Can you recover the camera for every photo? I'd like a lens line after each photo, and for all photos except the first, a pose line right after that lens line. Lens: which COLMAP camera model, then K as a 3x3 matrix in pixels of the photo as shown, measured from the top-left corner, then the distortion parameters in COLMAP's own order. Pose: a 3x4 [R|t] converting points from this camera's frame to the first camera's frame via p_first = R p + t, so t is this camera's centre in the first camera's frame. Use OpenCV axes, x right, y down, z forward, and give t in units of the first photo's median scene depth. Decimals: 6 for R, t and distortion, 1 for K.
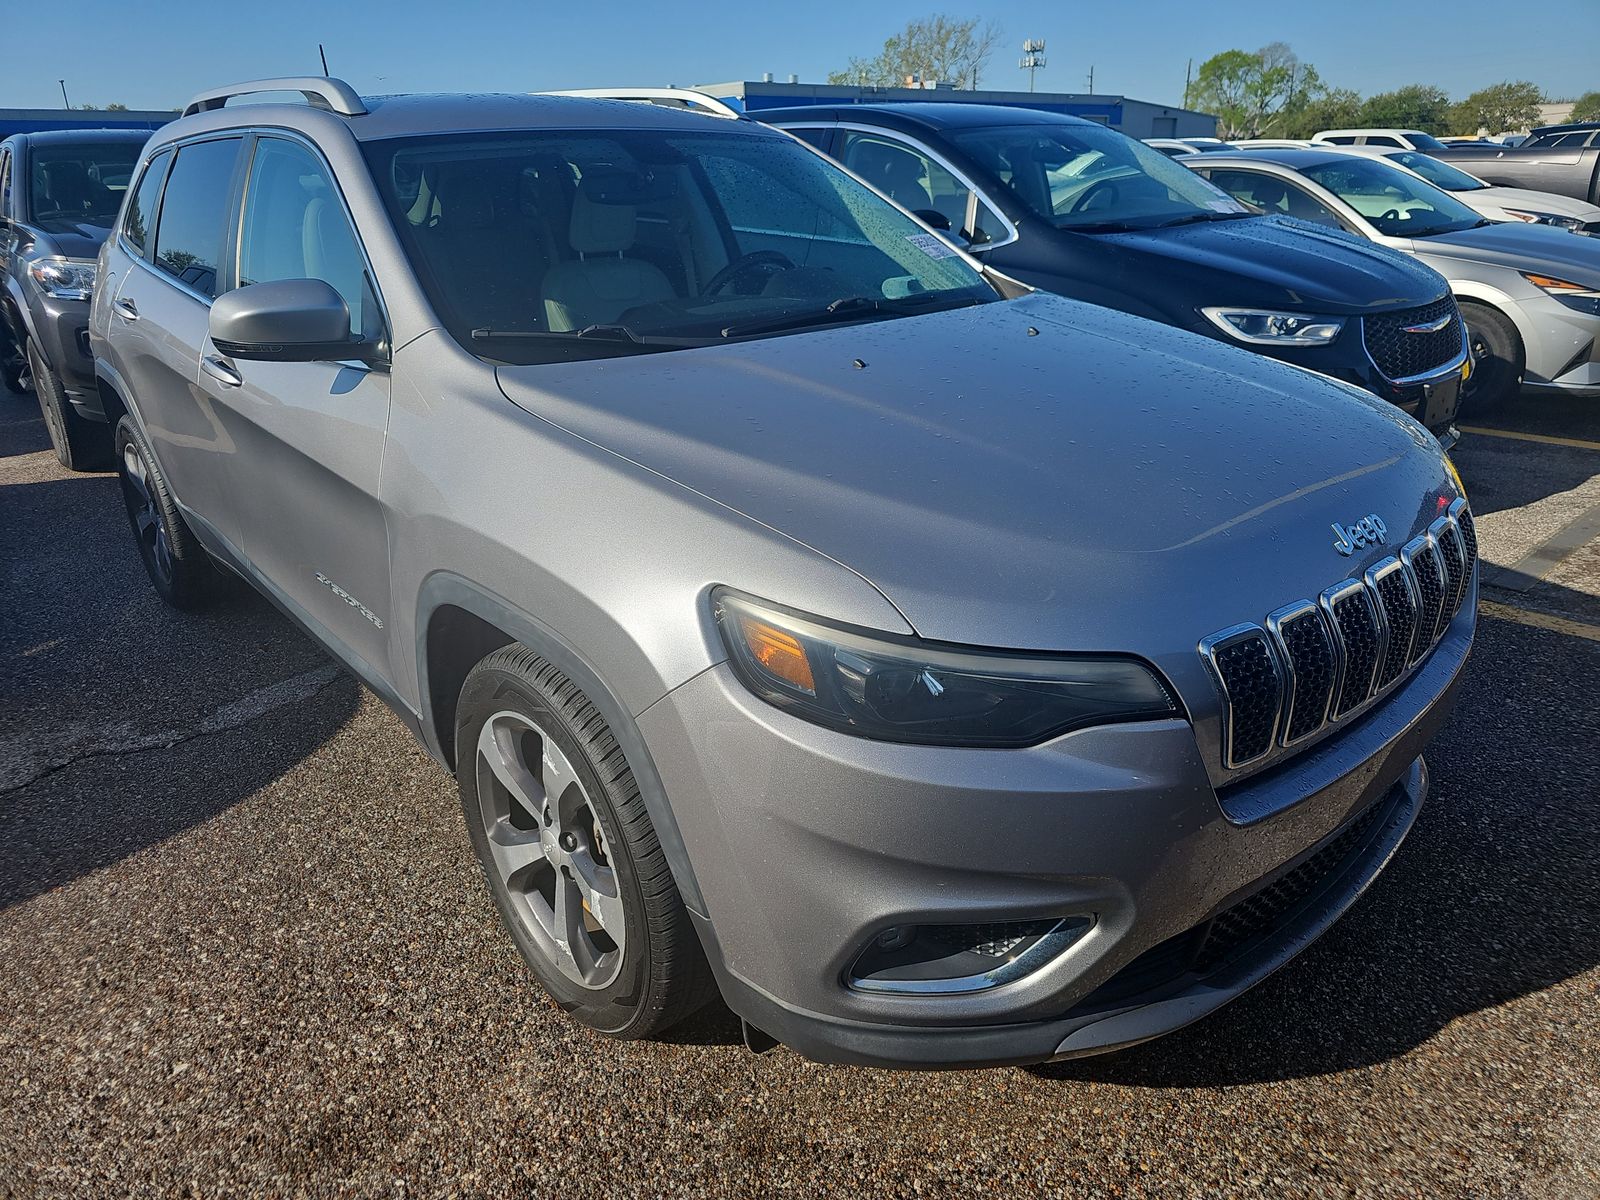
lens RADIAL K [[1135.2, 0, 798.1], [0, 1135.2, 598.9], [0, 0, 1]] dist [0.033328, -0.029938]
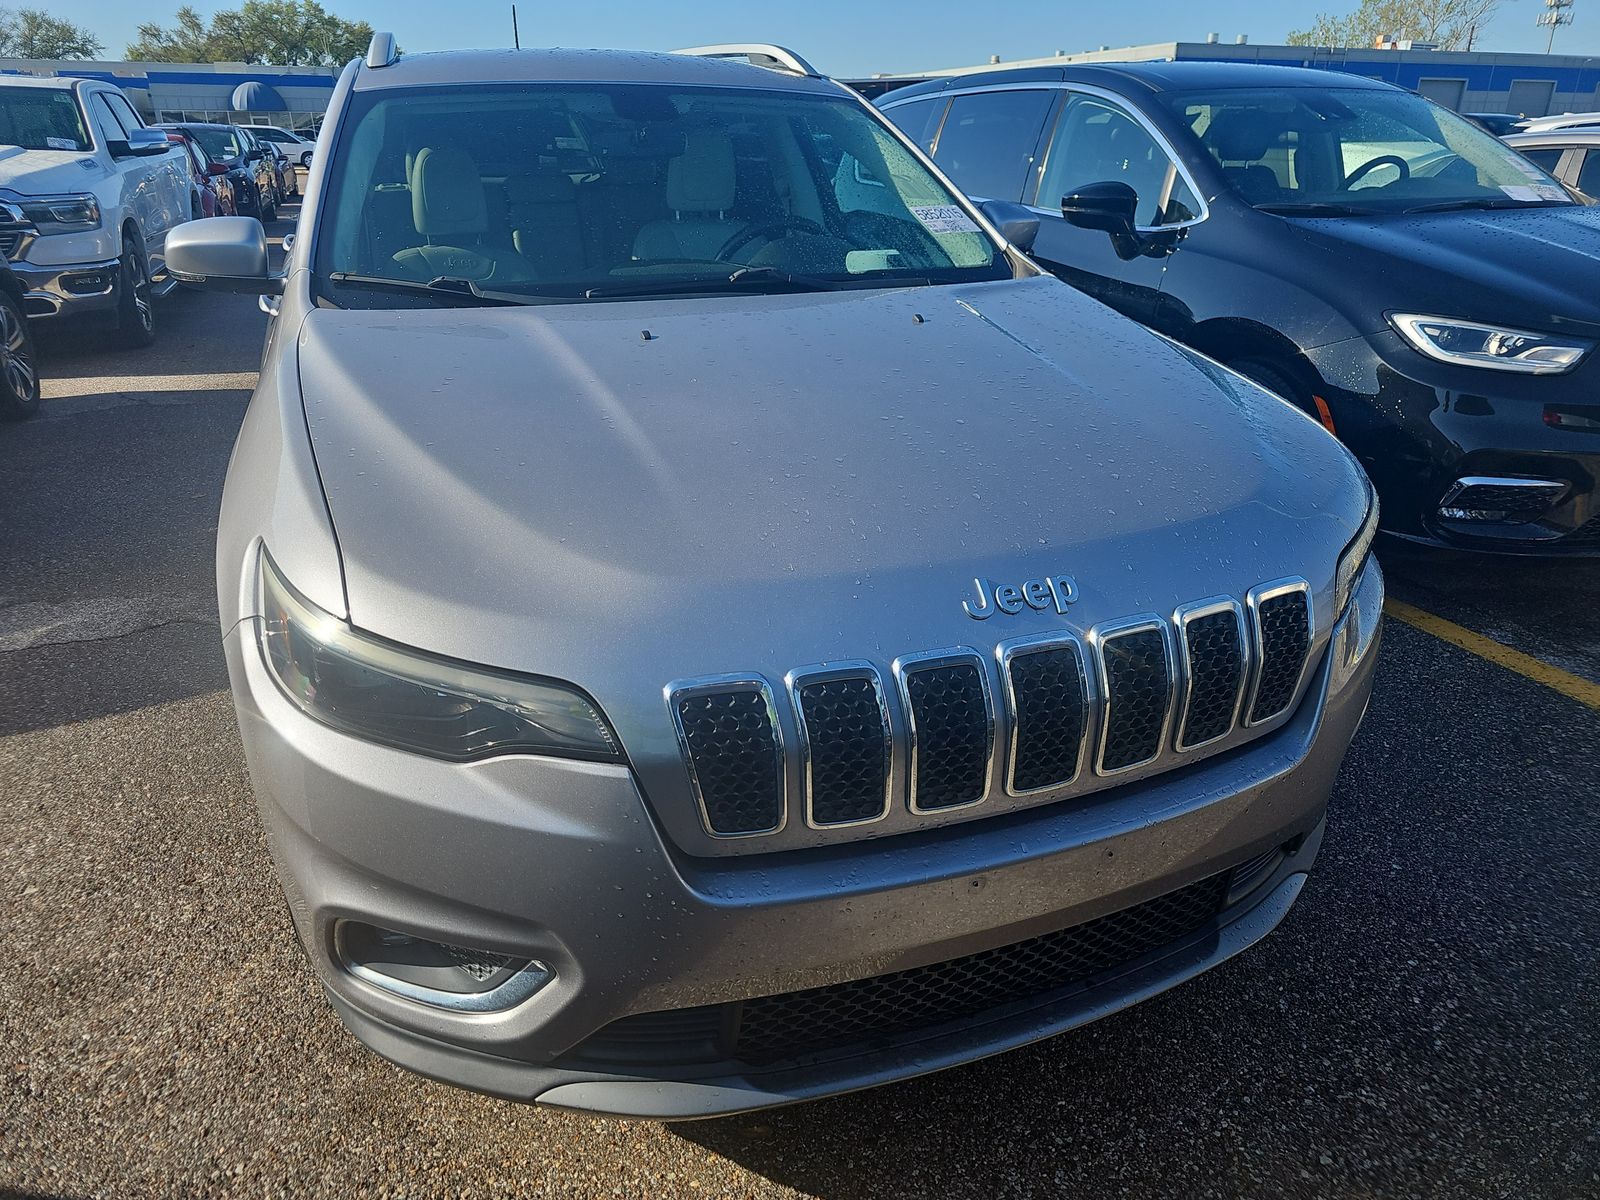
lens RADIAL K [[1135.2, 0, 798.1], [0, 1135.2, 598.9], [0, 0, 1]] dist [0.033328, -0.029938]
pose [[0.928550, 0.160191, -0.334863, 0.354279], [-0.151452, 0.987084, 0.052235, -0.042060], [0.338905, 0.002213, 0.940818, 0.112190]]
